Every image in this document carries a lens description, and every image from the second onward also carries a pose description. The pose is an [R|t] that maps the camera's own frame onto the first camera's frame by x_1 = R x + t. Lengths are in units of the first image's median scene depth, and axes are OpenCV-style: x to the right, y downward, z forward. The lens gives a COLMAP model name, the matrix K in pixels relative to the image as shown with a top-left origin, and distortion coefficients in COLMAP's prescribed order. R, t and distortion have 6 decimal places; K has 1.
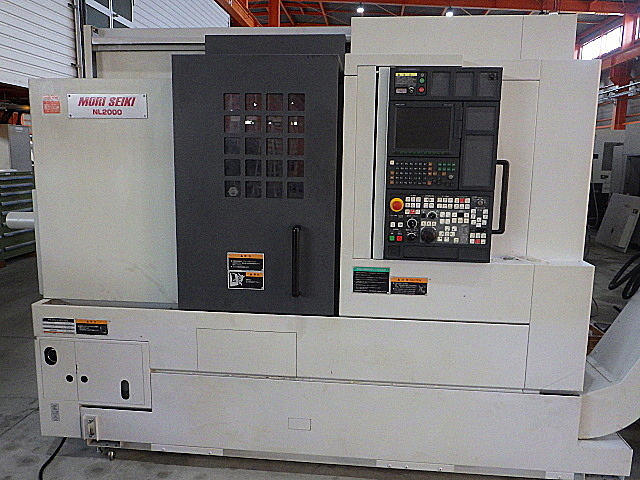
lens RADIAL K [[519.7, 0, 319.8], [0, 519.7, 238.5], [0, 0, 1]] dist [-0.008332, 0.001868]
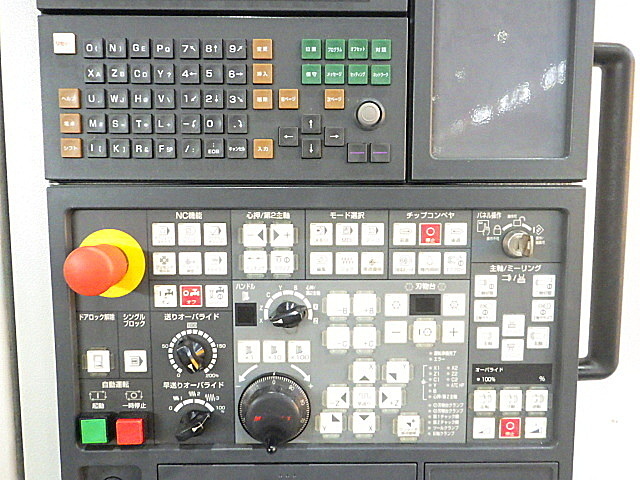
lens RADIAL K [[519.7, 0, 316.3], [0, 519.7, 240.7], [0, 0, 1]] dist [-0.008332, 0.001868]
pose [[0.992769, -0.024200, 0.117577, 0.206567], [0.032924, 0.996801, -0.072830, -0.057224], [-0.115439, 0.076174, 0.990390, 0.805974]]
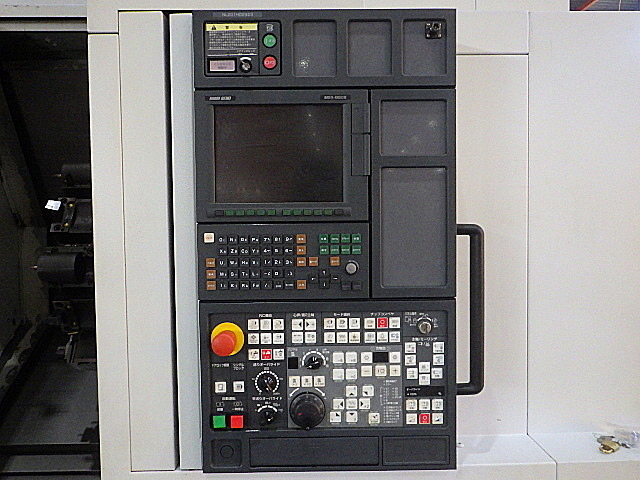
lens RADIAL K [[519.7, 0, 317.3], [0, 519.7, 242.9], [0, 0, 1]] dist [-0.008332, 0.001868]
pose [[0.993127, -0.030500, 0.112999, 0.177373], [0.043850, 0.992091, -0.117614, -0.090194], [-0.108518, 0.121760, 0.986609, 0.586818]]
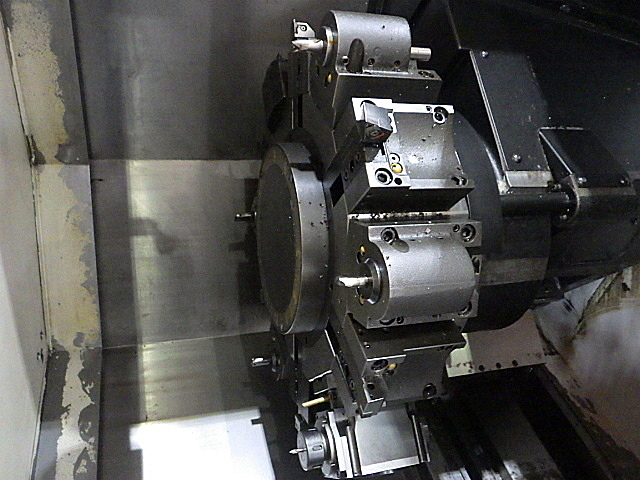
lens RADIAL K [[519.7, 0, 320.3], [0, 519.7, 242.0], [0, 0, 1]] dist [-0.008332, 0.001868]
pose [[0.913758, -0.077621, 0.398774, -0.213190], [0.074223, 0.996953, 0.023980, -0.177910], [-0.399420, 0.007686, 0.916736, 1.051648]]
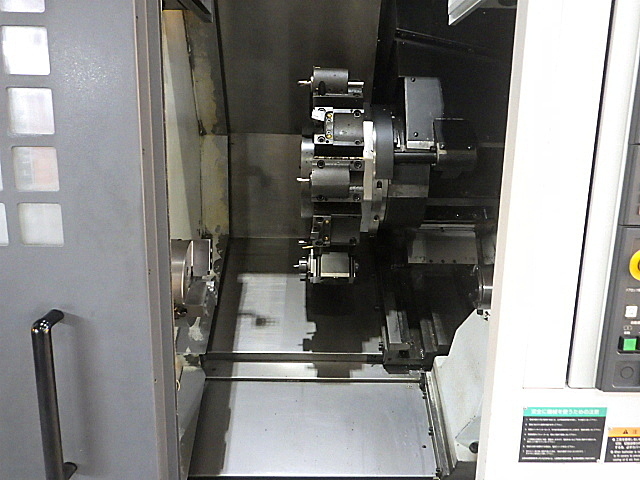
lens RADIAL K [[519.7, 0, 321.5], [0, 519.7, 239.2], [0, 0, 1]] dist [-0.008332, 0.001868]
pose [[0.993763, -0.017011, 0.110209, -0.150136], [0.012532, 0.999072, 0.041207, -0.106024], [-0.110808, -0.039569, 0.993054, 0.638006]]
